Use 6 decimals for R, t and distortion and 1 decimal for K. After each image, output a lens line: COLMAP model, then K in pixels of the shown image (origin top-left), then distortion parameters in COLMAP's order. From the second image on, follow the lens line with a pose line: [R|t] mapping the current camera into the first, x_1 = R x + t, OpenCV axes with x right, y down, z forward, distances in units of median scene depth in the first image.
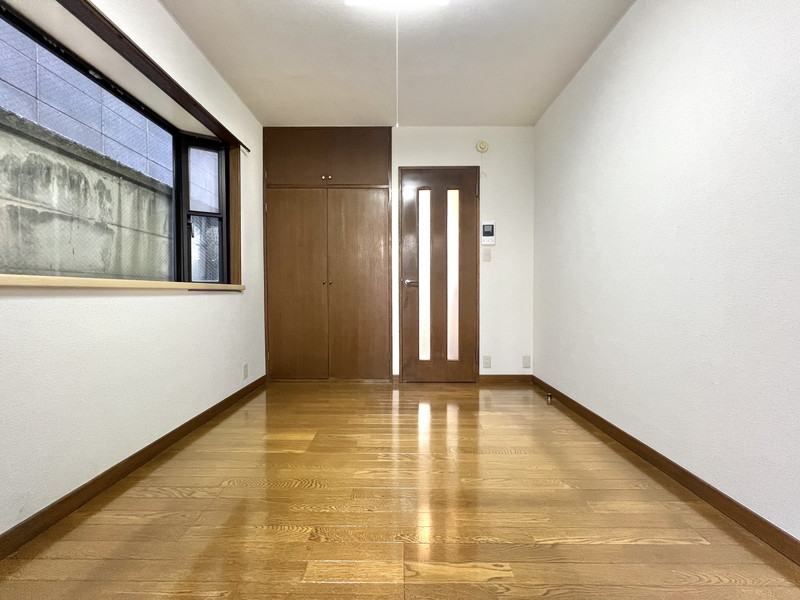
lens RADIAL K [[323.0, 0, 399.4], [0, 323.0, 296.2], [0, 0, 1]] dist [-0.002692, 0.001076]
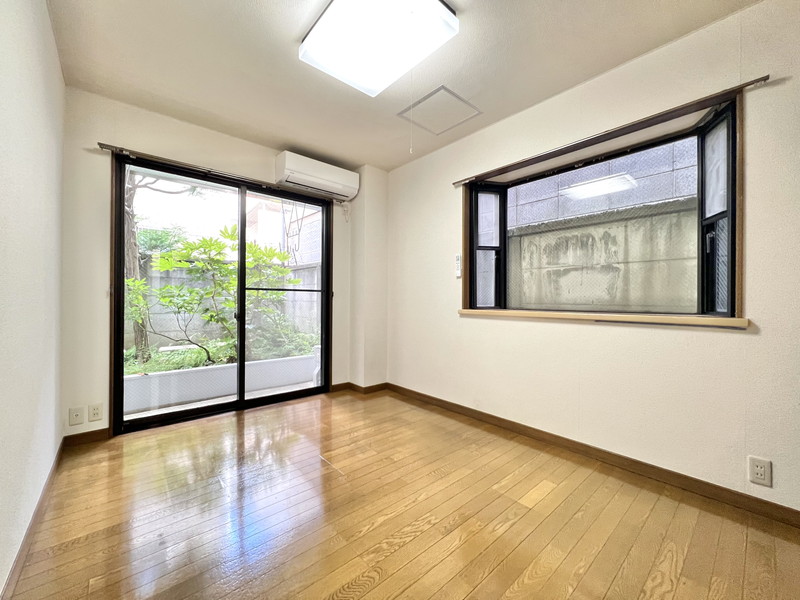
lens RADIAL K [[323.0, 0, 401.1], [0, 323.0, 302.1], [0, 0, 1]] dist [-0.002692, 0.001076]
pose [[-0.746096, 0.005306, -0.665817, 0.525610], [-0.010601, 0.999747, 0.019846, -0.097241], [0.665754, 0.021865, -0.745851, 1.407884]]
